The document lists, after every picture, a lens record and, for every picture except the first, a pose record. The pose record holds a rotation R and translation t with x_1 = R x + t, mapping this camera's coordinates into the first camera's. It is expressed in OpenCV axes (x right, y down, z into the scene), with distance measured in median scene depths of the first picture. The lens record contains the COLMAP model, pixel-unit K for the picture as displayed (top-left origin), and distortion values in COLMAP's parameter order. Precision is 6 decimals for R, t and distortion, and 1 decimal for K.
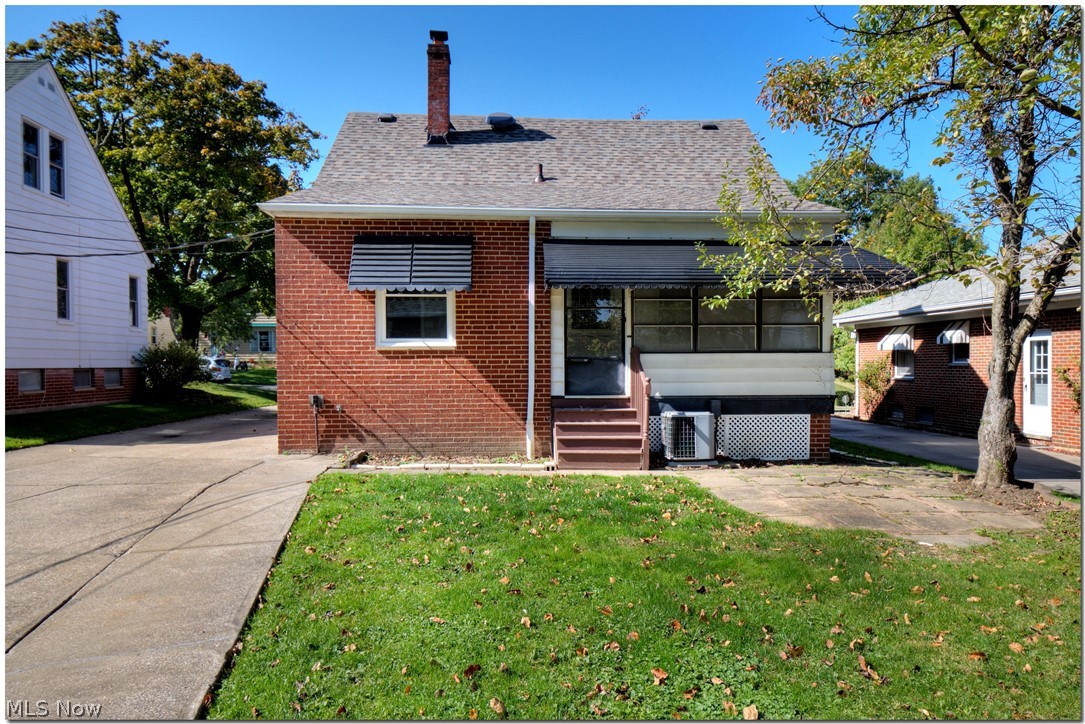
lens RADIAL K [[649.4, 0, 542.5], [0, 649.4, 362.0], [0, 0, 1]] dist [0.002168, -0.000475]
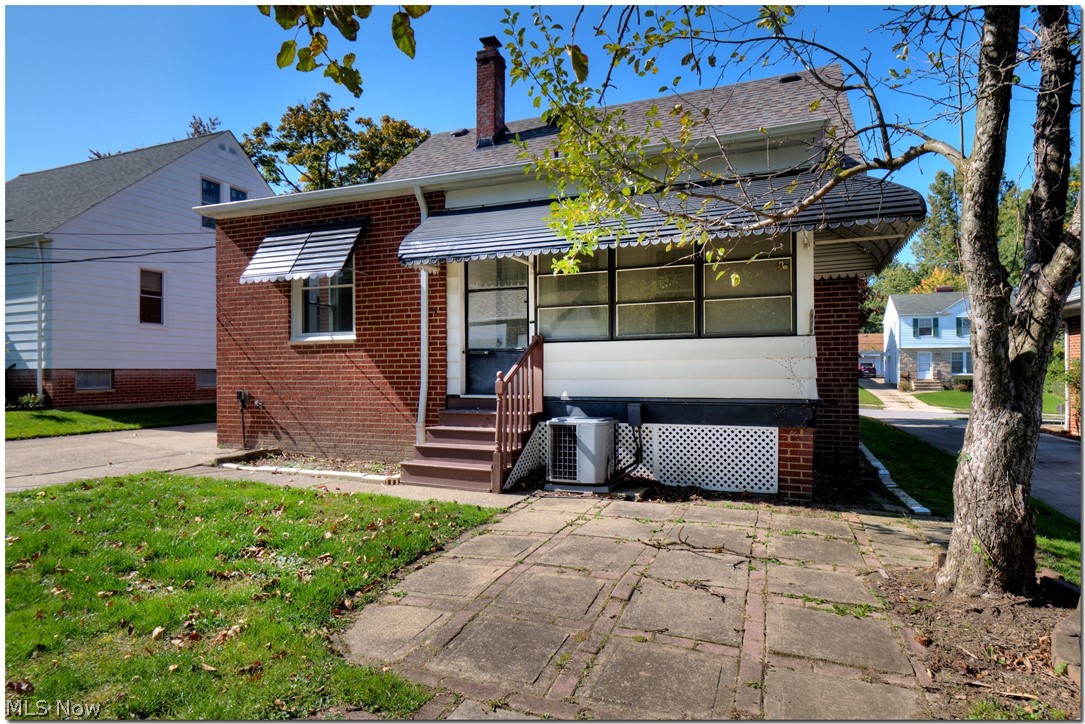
lens RADIAL K [[565.9, 0, 542.1], [0, 565.9, 357.1], [0, 0, 1]] dist [0.001687, -0.001023]
pose [[0.923910, -0.011681, -0.382430, 0.416312], [0.004698, 0.999805, -0.019188, 0.017579], [0.382580, 0.015931, 0.923785, 0.361531]]
